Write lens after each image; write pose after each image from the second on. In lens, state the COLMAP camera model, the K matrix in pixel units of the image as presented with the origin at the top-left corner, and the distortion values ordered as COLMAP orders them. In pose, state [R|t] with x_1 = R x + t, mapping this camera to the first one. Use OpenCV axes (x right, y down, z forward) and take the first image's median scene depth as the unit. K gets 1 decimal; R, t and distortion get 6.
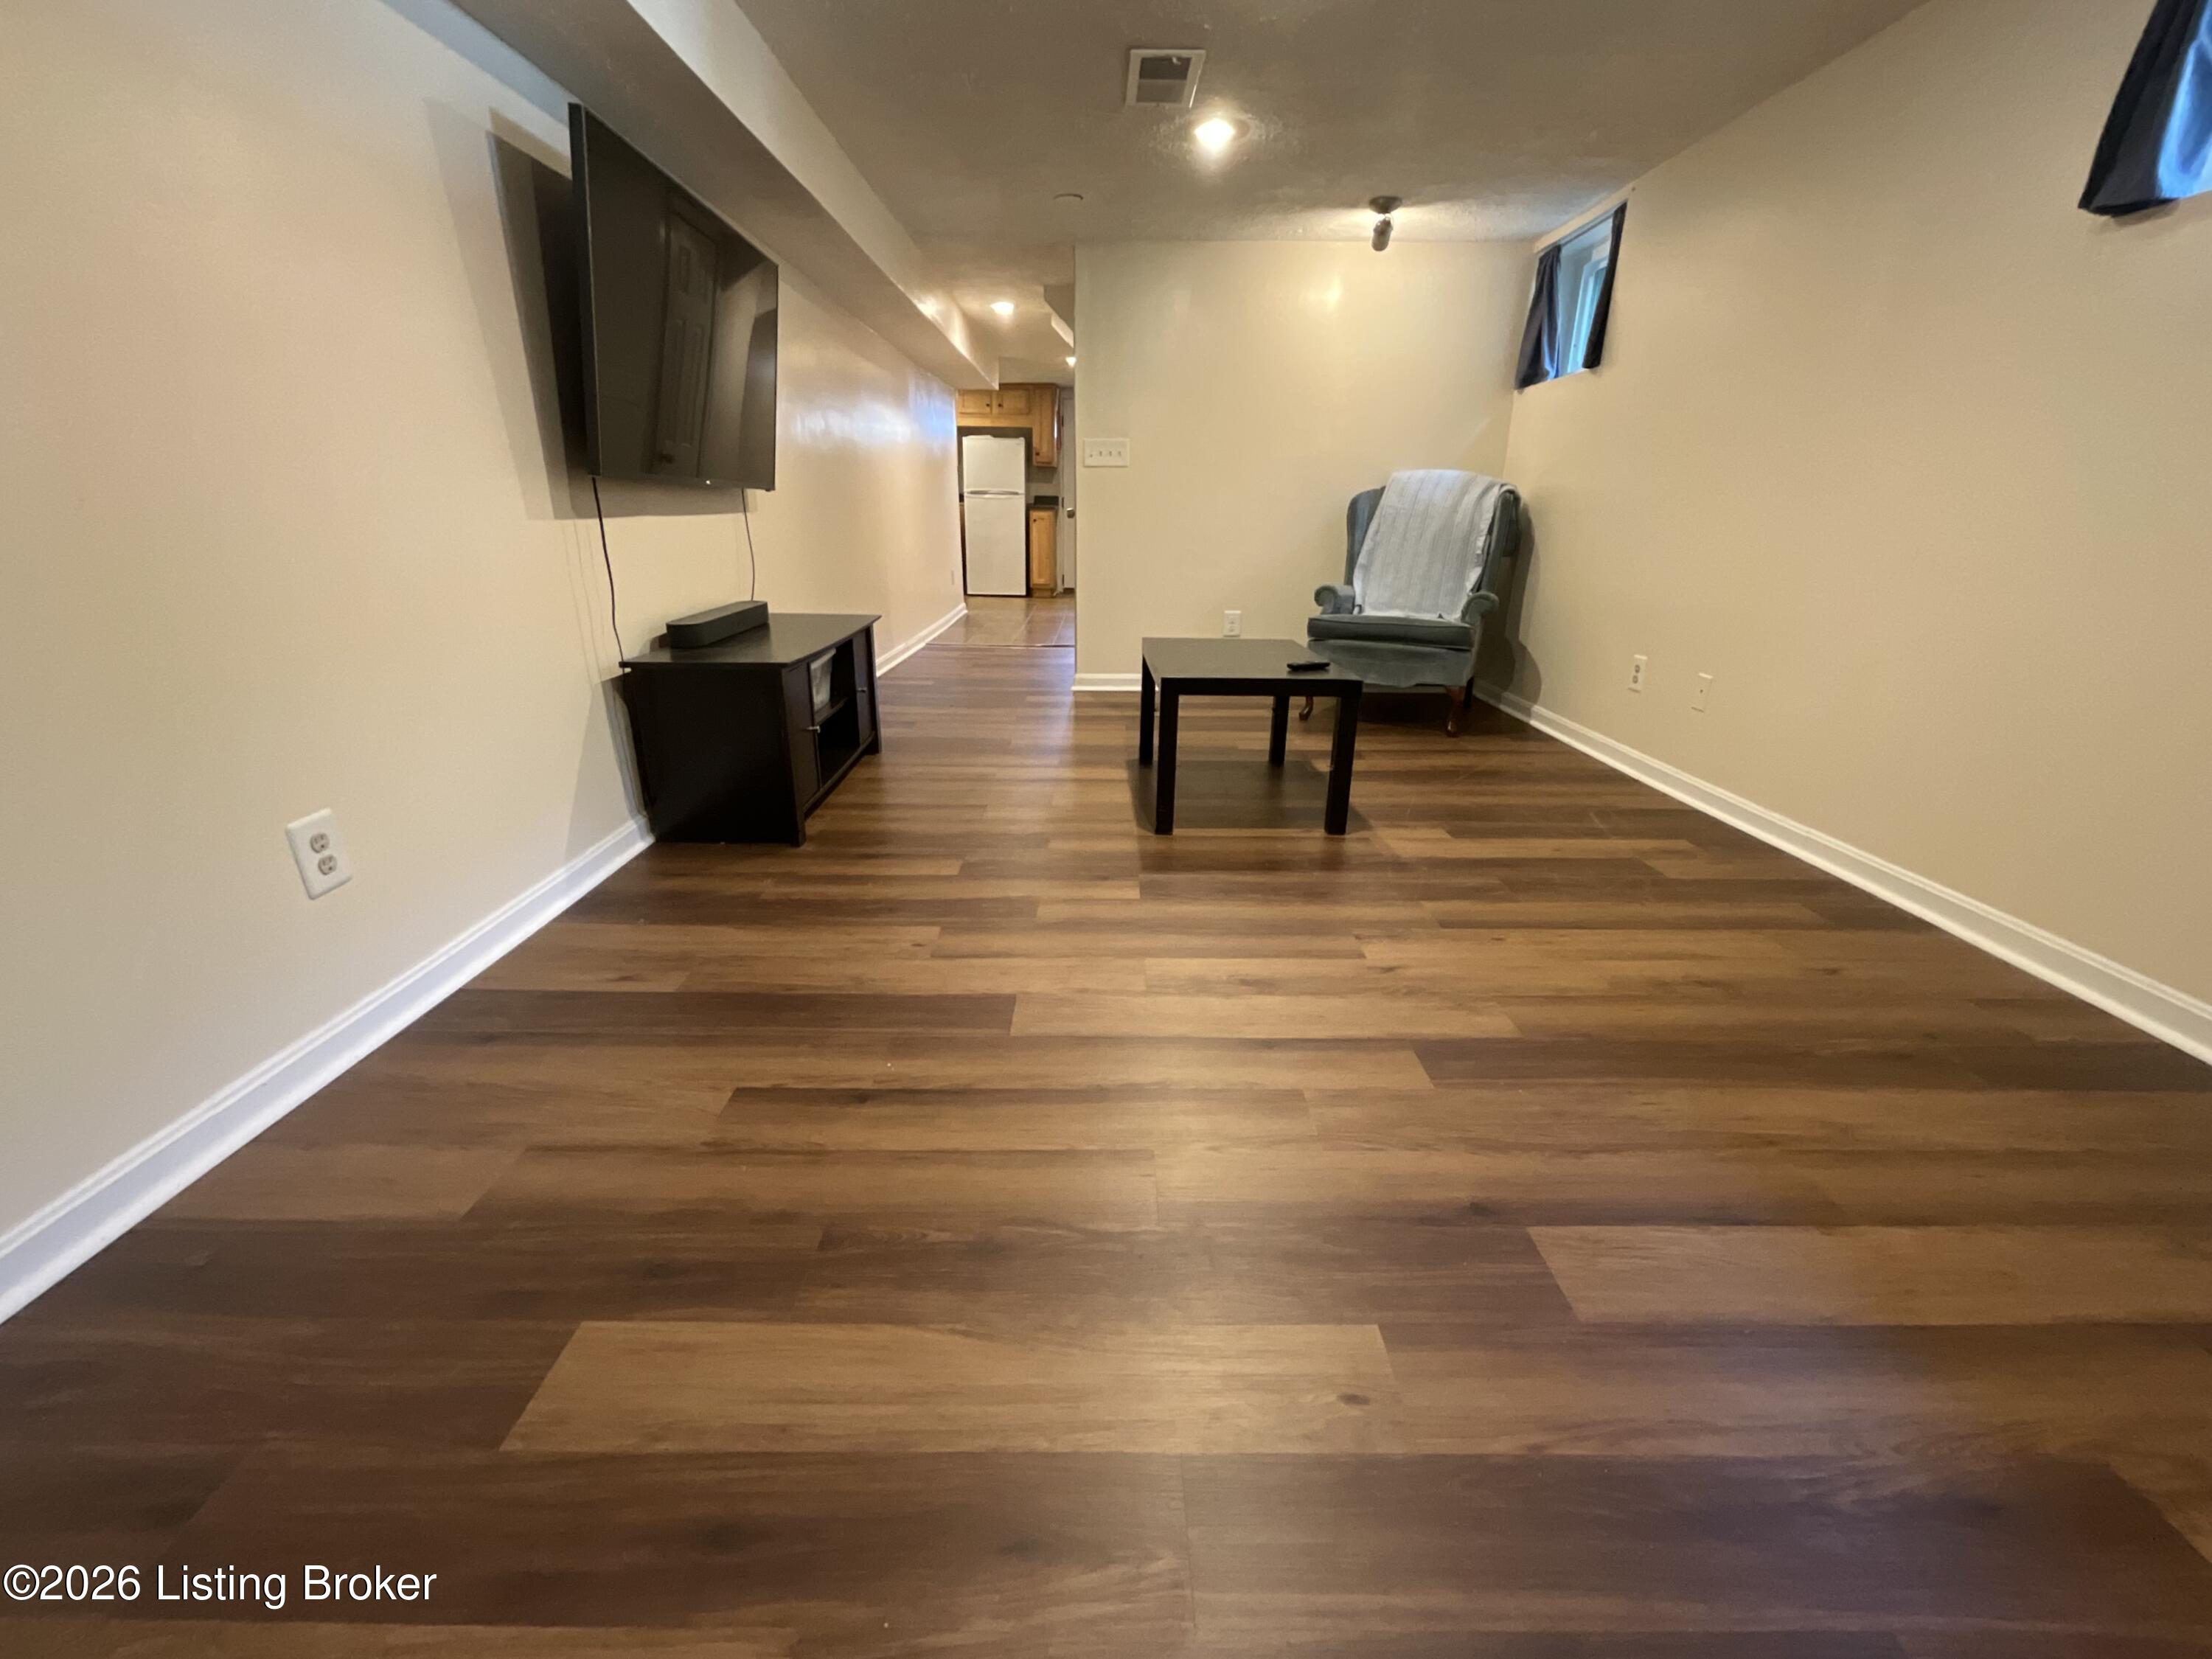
lens RADIAL K [[904.3, 0, 1107.1], [0, 904.3, 826.8], [0, 0, 1]] dist [-0.001579, -0.000560]
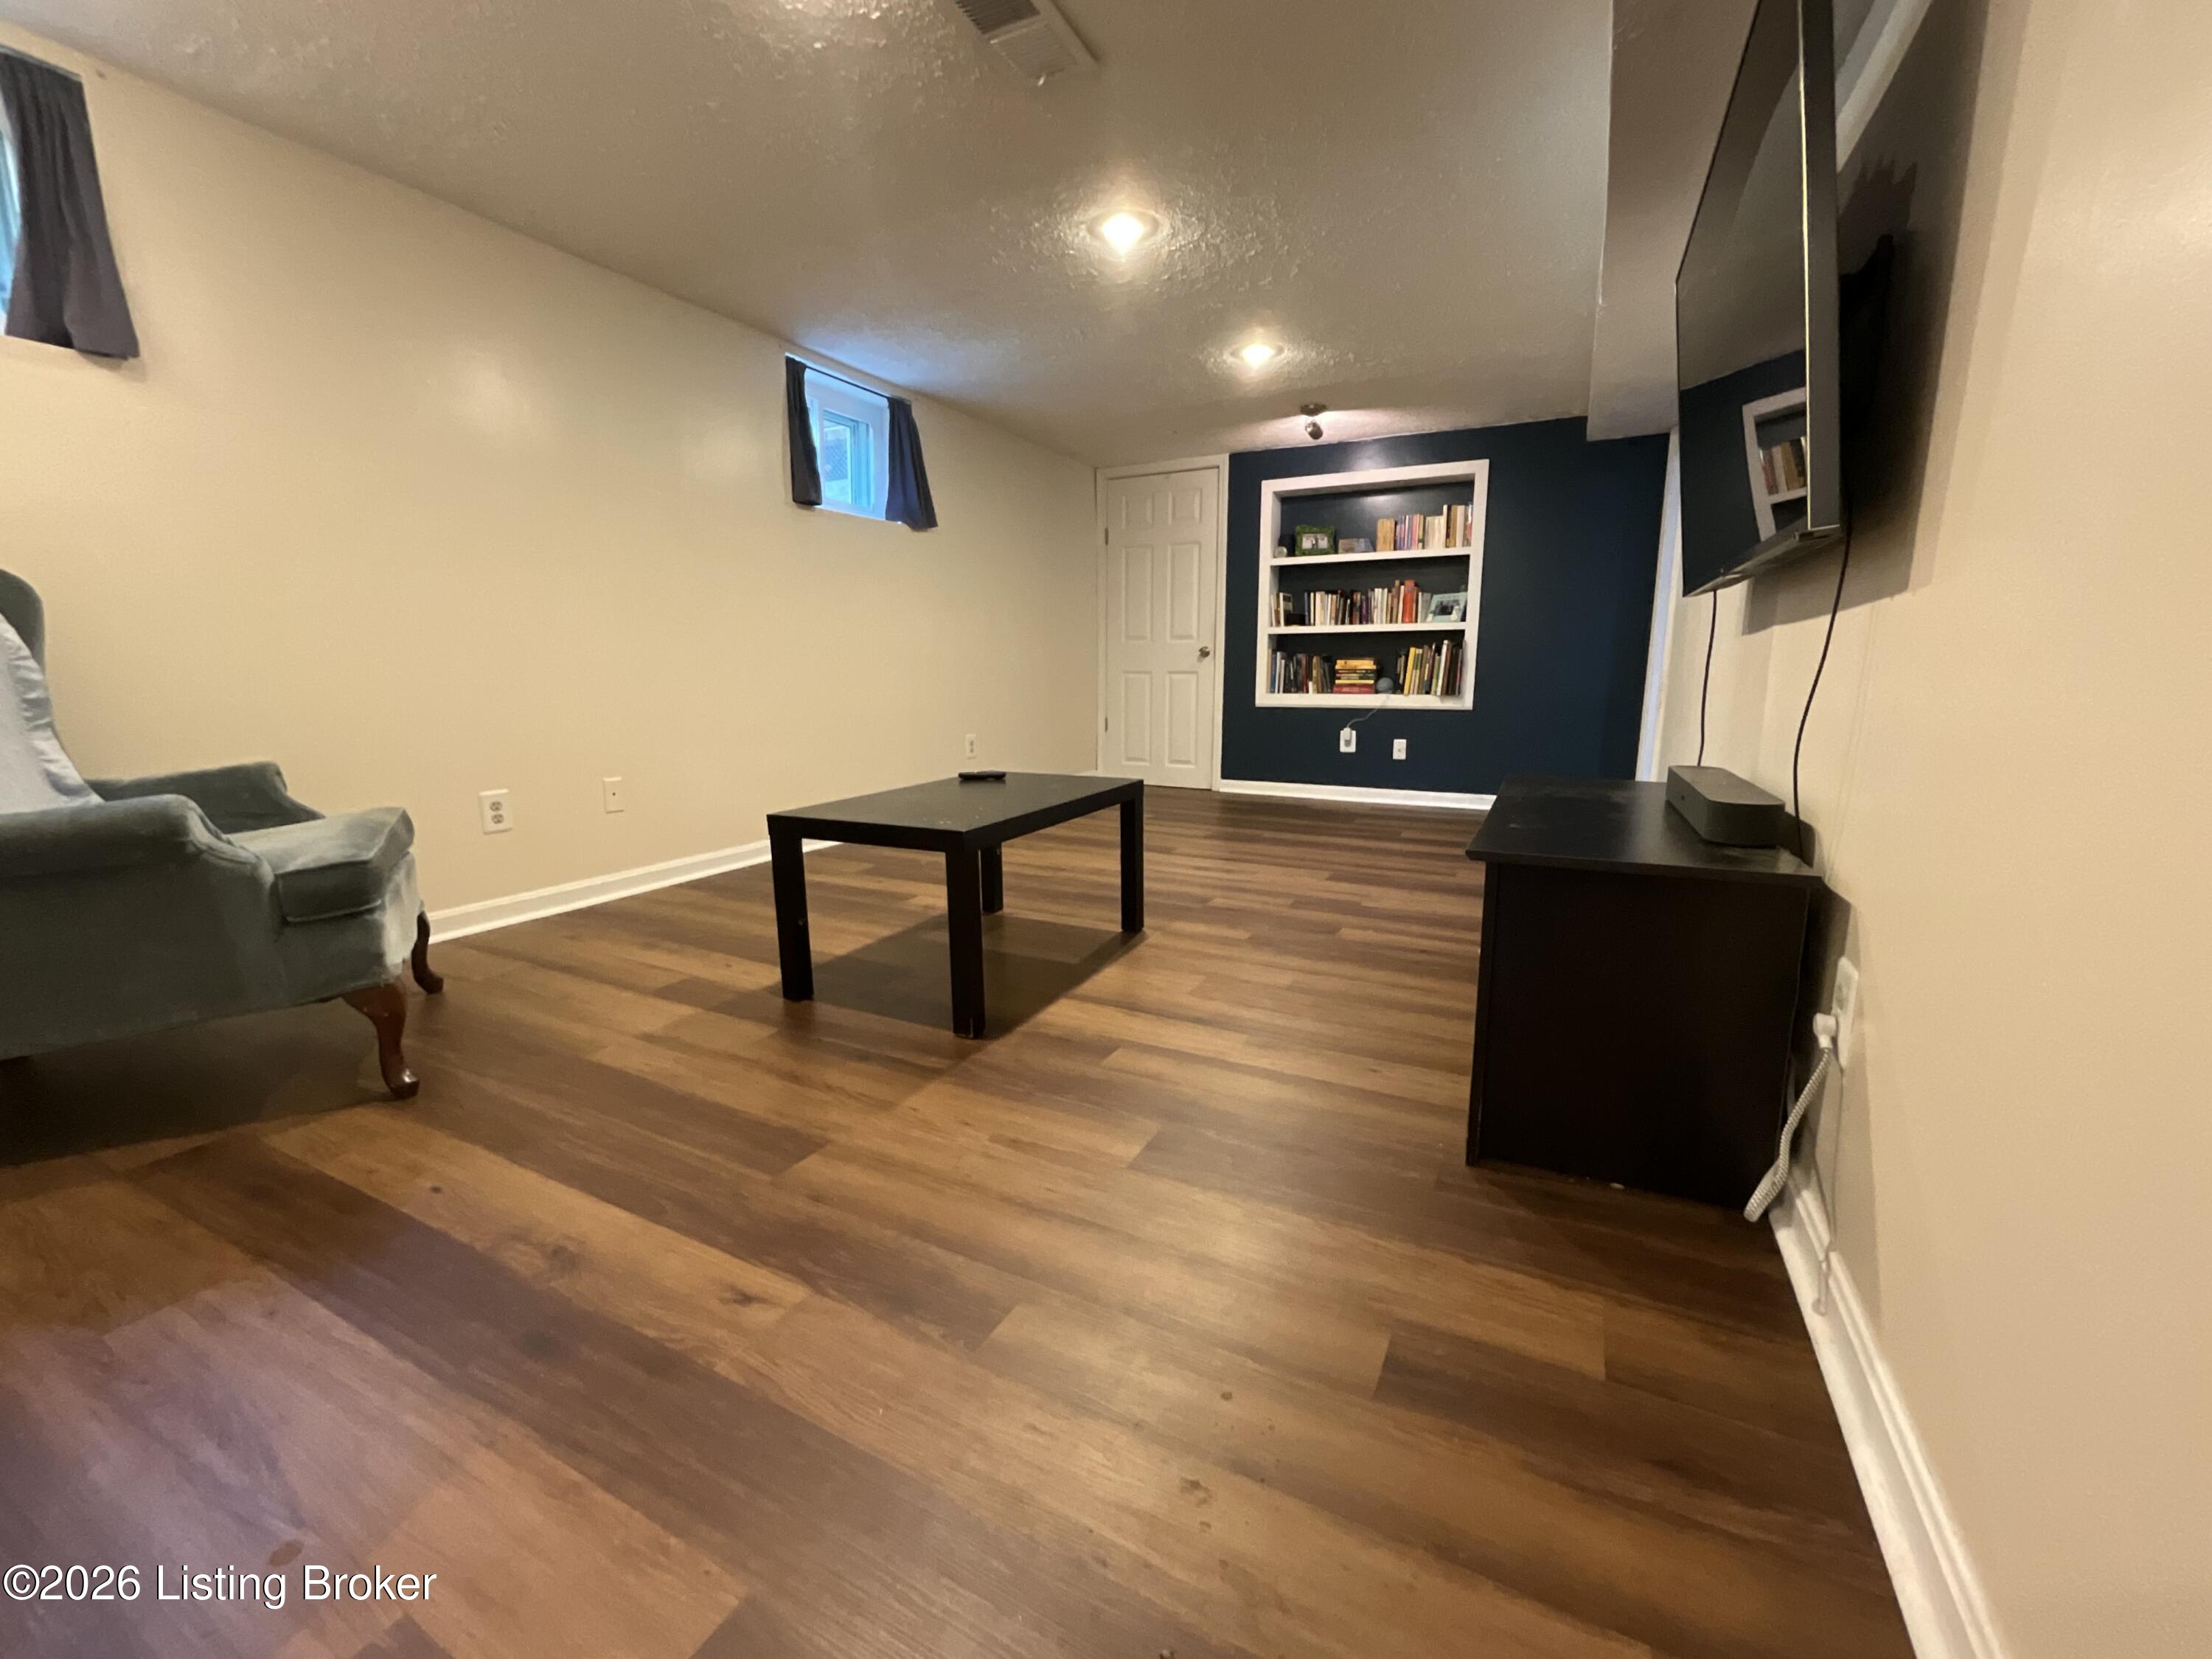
lens RADIAL K [[904.3, 0, 1107.1], [0, 904.3, 826.8], [0, 0, 1]] dist [-0.001579, -0.000560]
pose [[-0.889410, -0.083941, 0.449337, -0.359973], [0.148500, 0.876617, 0.457701, -0.565586], [-0.432317, 0.473810, -0.767207, 1.743692]]
